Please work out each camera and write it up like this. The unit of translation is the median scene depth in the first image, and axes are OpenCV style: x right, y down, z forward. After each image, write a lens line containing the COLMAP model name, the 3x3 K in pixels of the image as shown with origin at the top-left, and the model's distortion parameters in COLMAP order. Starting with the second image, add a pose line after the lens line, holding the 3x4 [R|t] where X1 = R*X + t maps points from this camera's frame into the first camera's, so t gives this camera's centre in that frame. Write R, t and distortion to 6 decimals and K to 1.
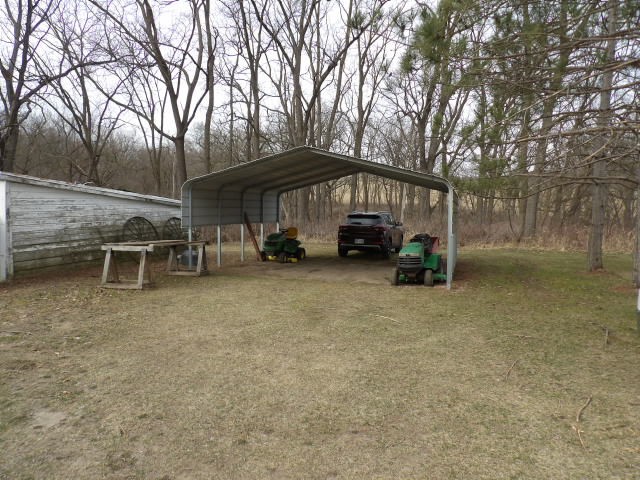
lens RADIAL K [[455.0, 0, 319.7], [0, 455.0, 238.1], [0, 0, 1]] dist [-0.031293, -0.000651]
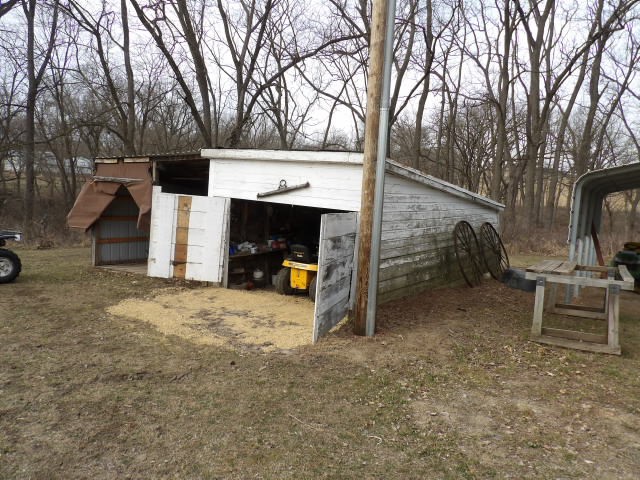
lens RADIAL K [[455.0, 0, 320.5], [0, 455.0, 239.8], [0, 0, 1]] dist [-0.031293, -0.000651]
pose [[0.953429, 0.058083, -0.295973, -0.474856], [-0.055132, 0.998311, 0.018314, -0.020242], [0.296537, -0.001144, 0.955021, 0.260507]]
